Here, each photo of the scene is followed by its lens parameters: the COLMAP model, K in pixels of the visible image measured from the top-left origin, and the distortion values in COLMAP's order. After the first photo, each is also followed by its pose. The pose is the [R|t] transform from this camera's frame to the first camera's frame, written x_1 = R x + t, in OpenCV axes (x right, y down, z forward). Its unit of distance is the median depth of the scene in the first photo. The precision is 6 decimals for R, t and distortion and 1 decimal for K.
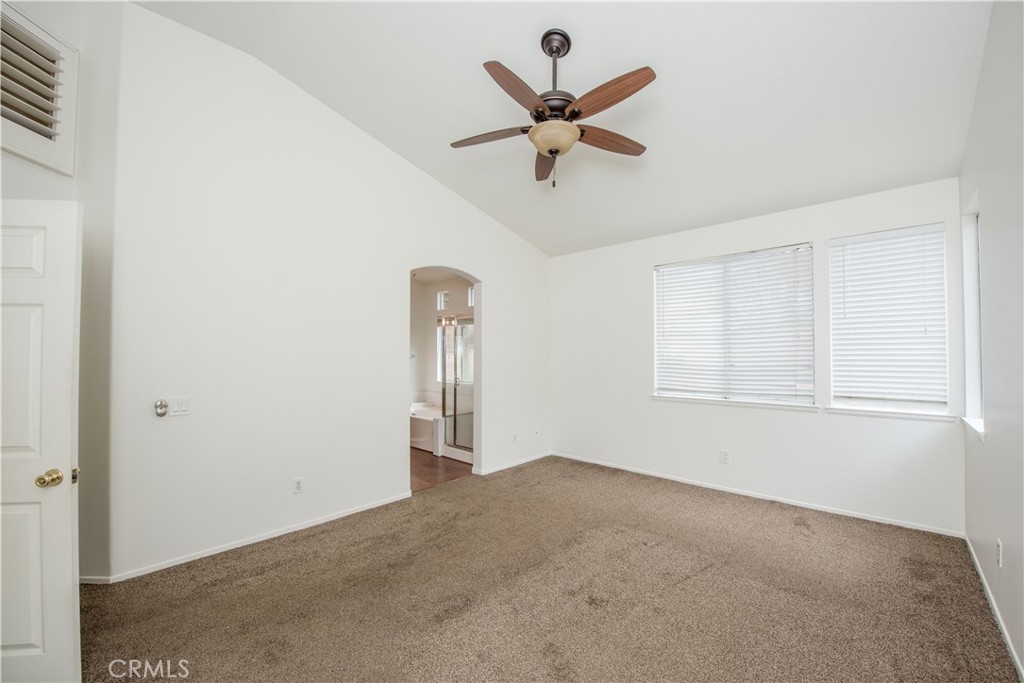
lens RADIAL K [[407.1, 0, 512.2], [0, 407.1, 345.5], [0, 0, 1]] dist [-0.018784, -0.000354]
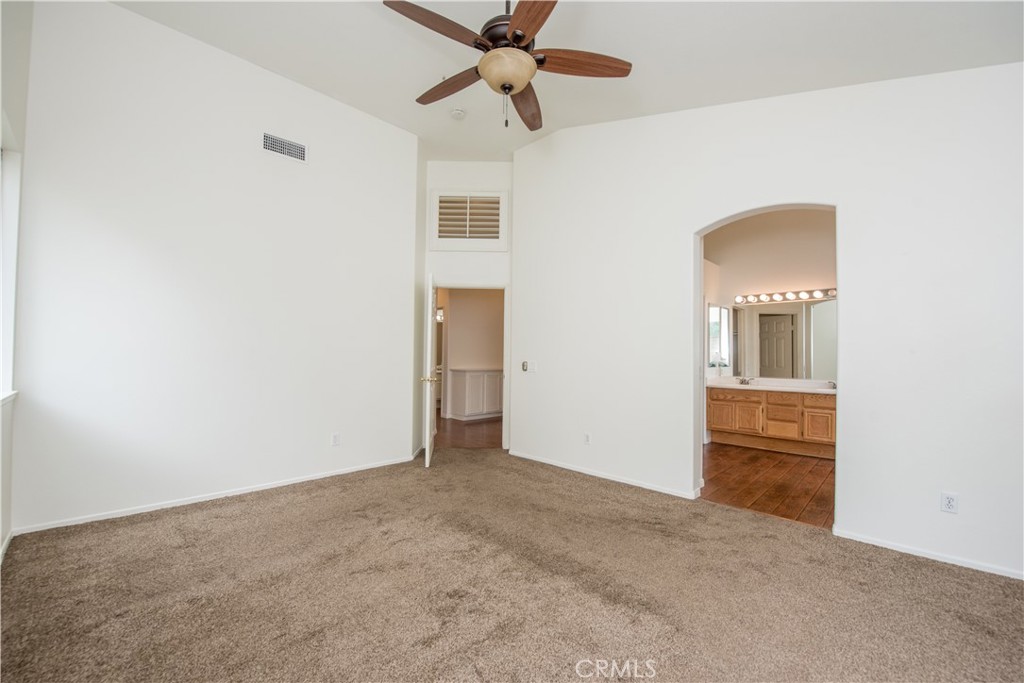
lens RADIAL K [[407.1, 0, 512.2], [0, 407.1, 345.5], [0, 0, 1]] dist [-0.018784, -0.000354]
pose [[-0.028455, -0.026767, -0.999237, 0.594302], [0.002588, 0.999636, -0.026851, 0.070978], [0.999592, -0.003350, -0.028376, 0.633043]]
